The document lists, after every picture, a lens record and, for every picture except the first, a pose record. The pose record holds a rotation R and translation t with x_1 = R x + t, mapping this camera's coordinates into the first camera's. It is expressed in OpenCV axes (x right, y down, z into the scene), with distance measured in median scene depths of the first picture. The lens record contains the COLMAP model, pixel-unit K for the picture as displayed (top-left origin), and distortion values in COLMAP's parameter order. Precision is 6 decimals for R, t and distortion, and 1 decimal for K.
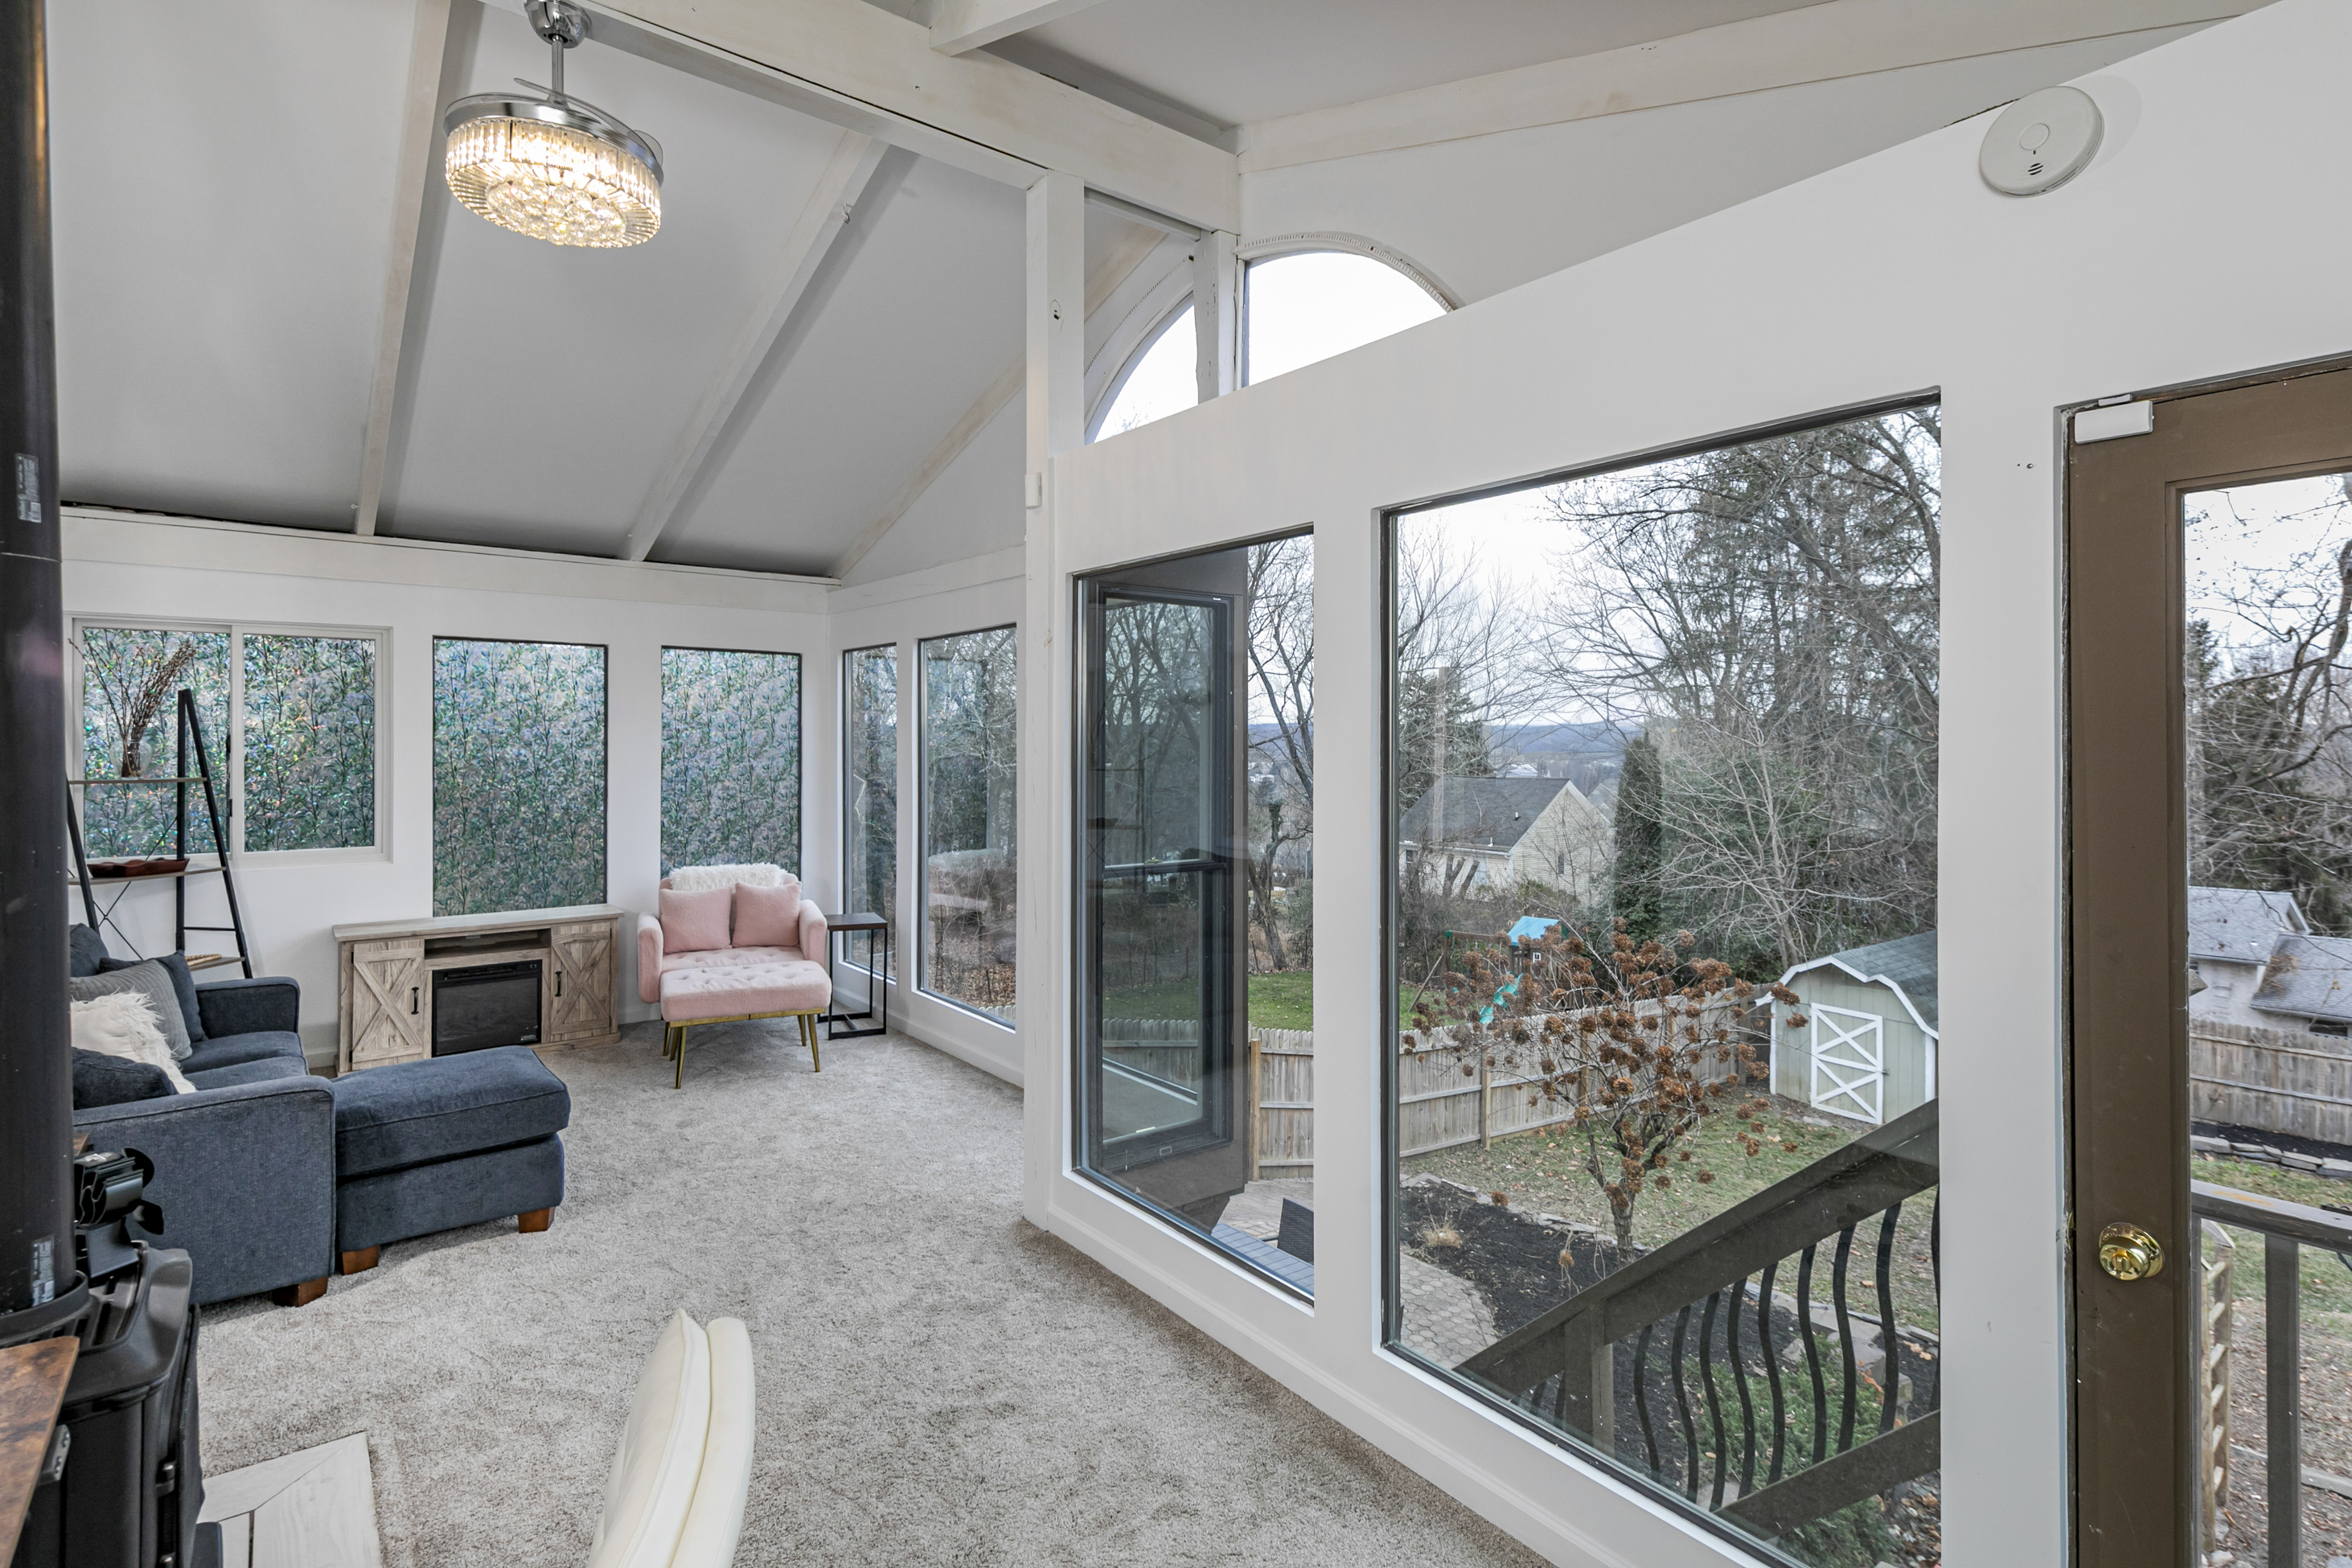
lens RADIAL K [[1159.0, 0, 1177.1], [0, 1159.0, 761.7], [0, 0, 1]] dist [0.015322, -0.006270]
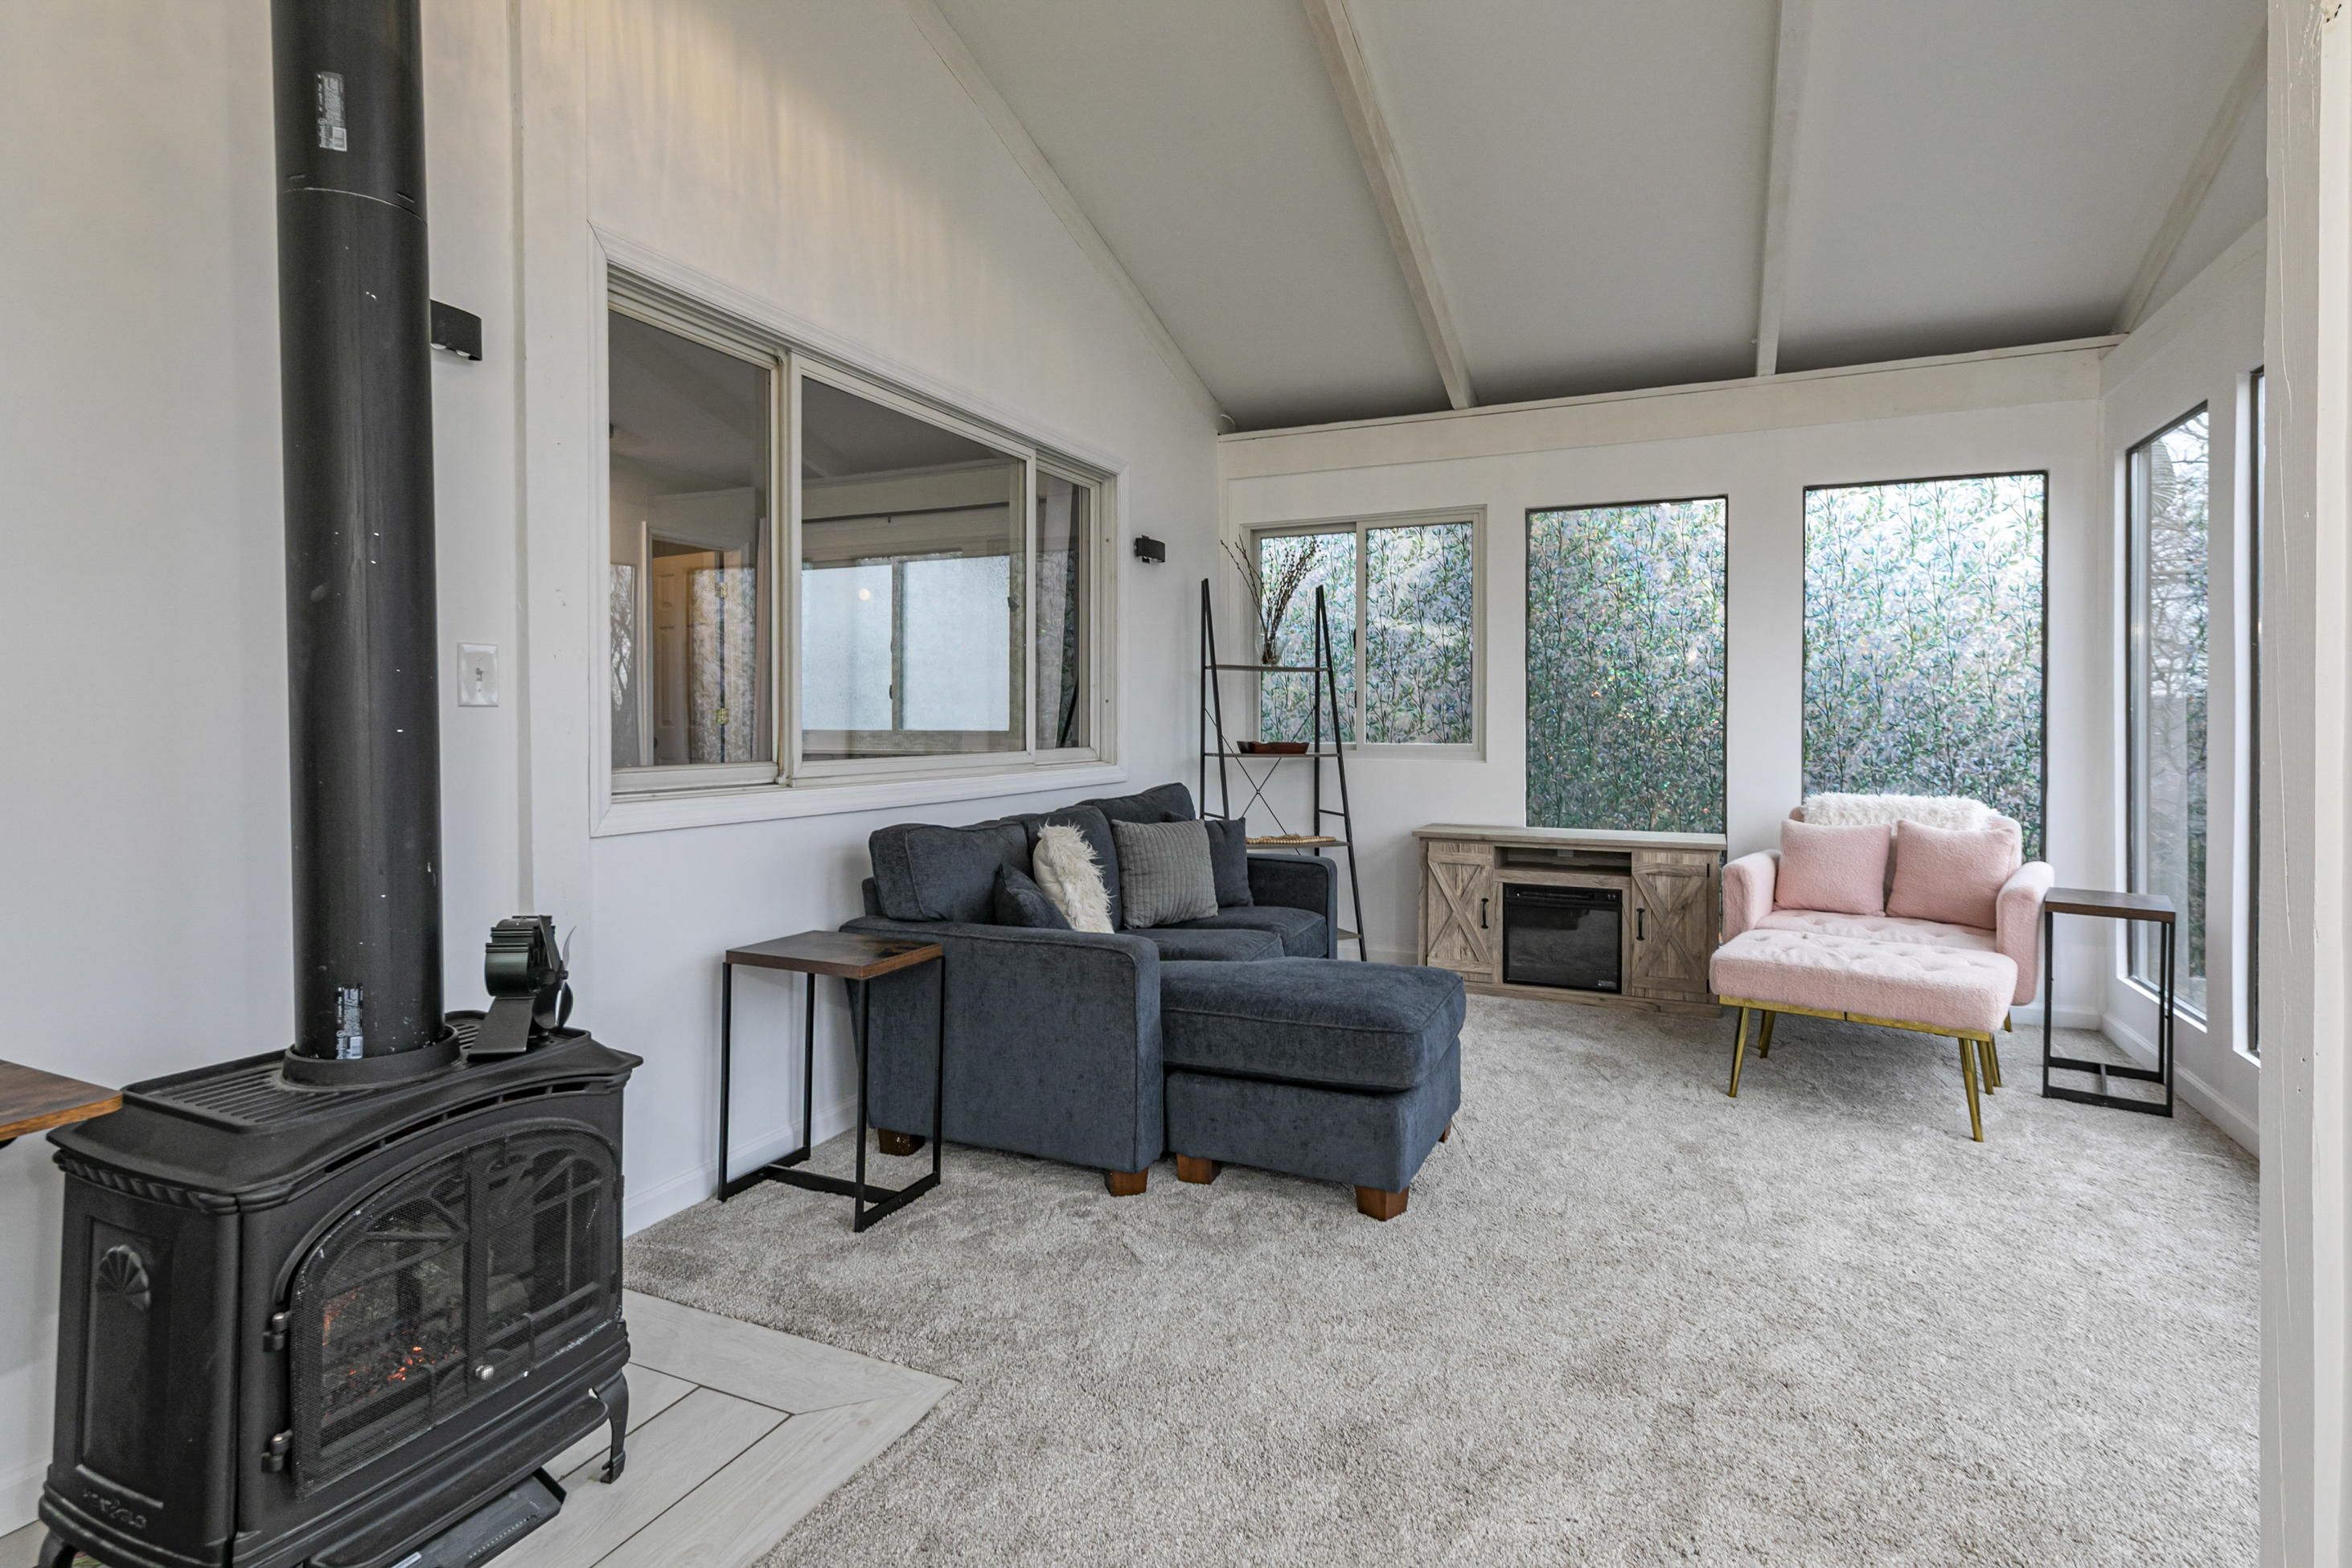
lens RADIAL K [[1159.0, 0, 1151.2], [0, 1159.0, 727.0], [0, 0, 1]] dist [0.015322, -0.006270]
pose [[0.454171, 0.004232, -0.890905, 0.020037], [-0.014785, 0.999887, -0.002788, 0.064574], [0.890792, 0.014438, 0.454182, 0.345620]]
